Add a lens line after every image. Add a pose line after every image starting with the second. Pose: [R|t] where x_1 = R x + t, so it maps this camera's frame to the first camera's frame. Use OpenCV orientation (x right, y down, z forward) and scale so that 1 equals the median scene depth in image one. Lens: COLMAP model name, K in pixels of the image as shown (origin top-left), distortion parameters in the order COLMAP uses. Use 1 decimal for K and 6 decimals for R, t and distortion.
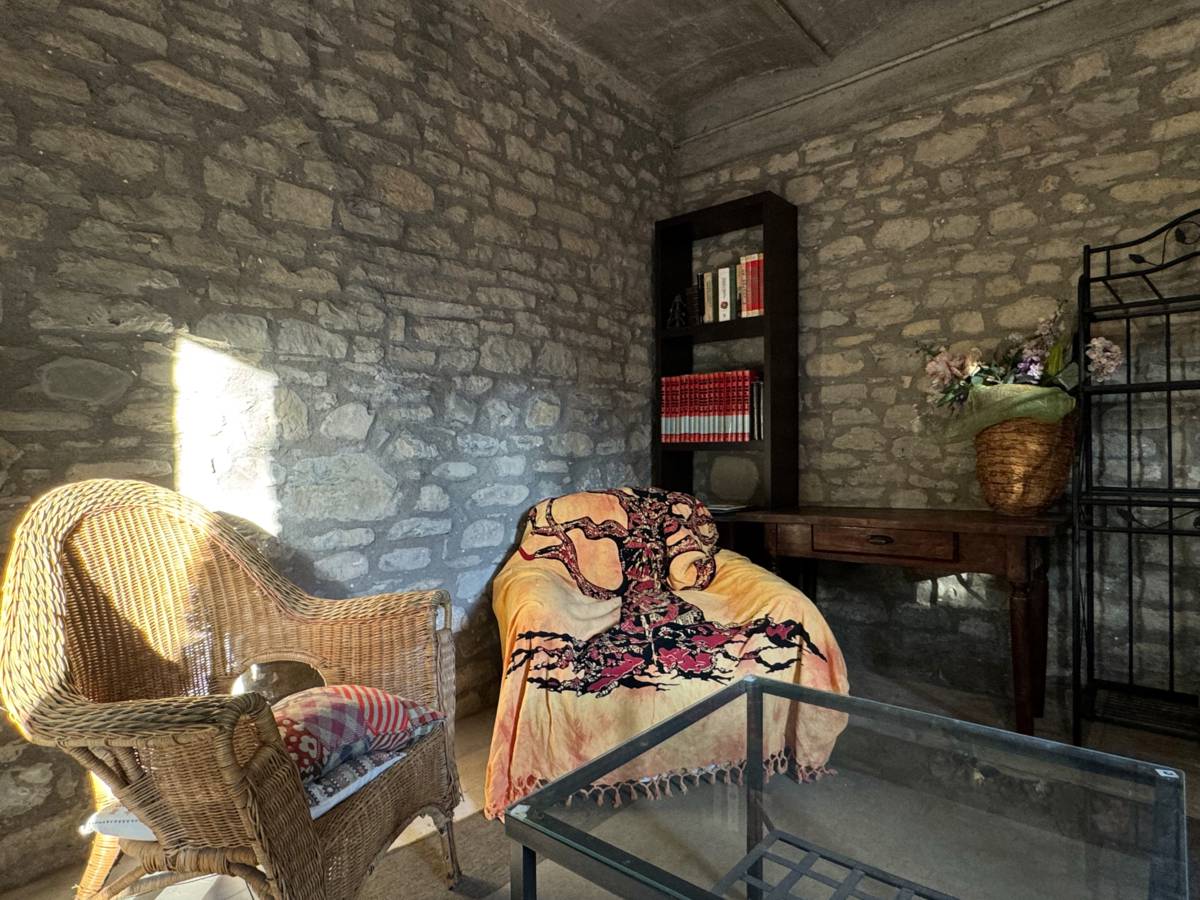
lens RADIAL K [[663.3, 0, 600.9], [0, 663.3, 449.9], [0, 0, 1]] dist [-0.006012, 0.000381]
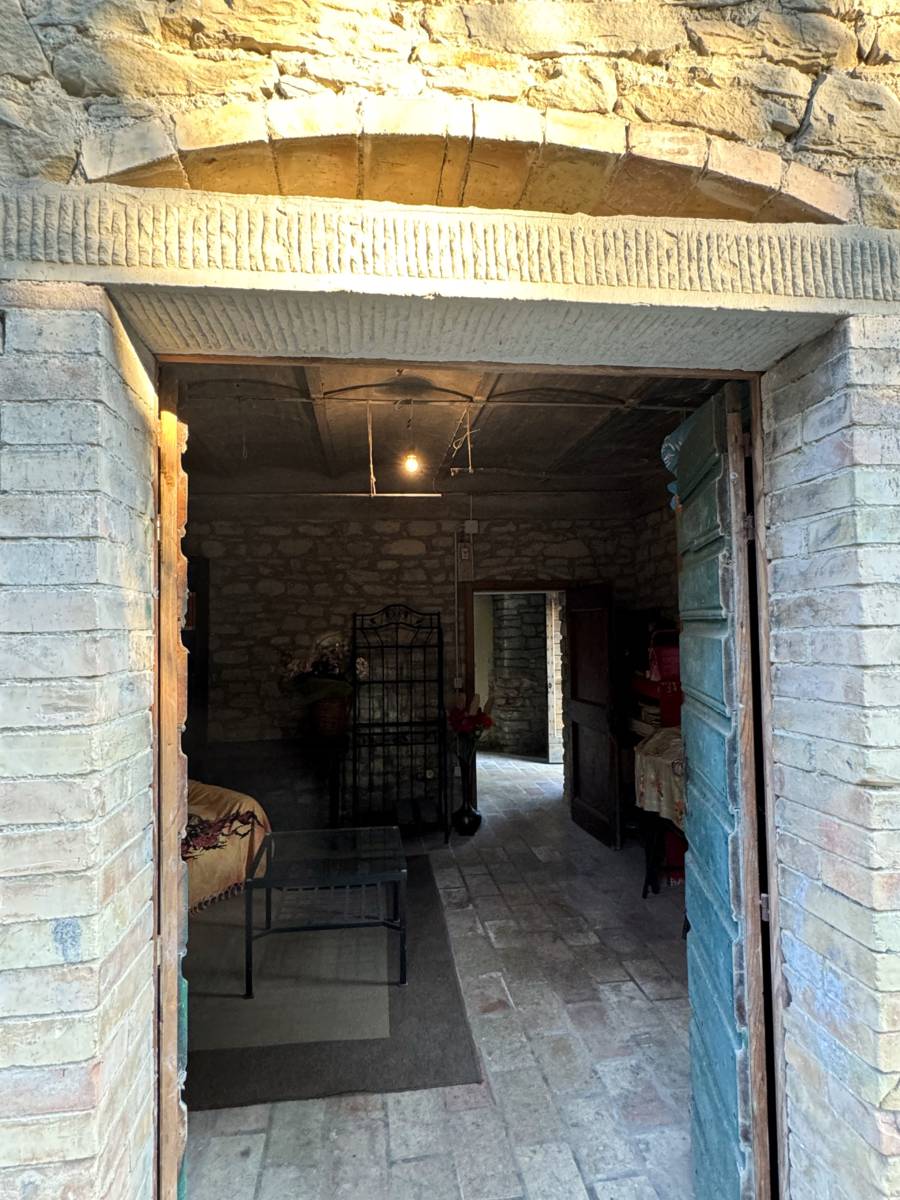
lens RADIAL K [[691.8, 0, 448.3], [0, 691.8, 599.2], [0, 0, 1]] dist [-0.001230, -0.000260]
pose [[0.666049, 0.032425, 0.745203, -0.705757], [0.004365, 0.998868, -0.047363, -0.224804], [-0.745895, 0.034799, 0.665154, -0.695567]]
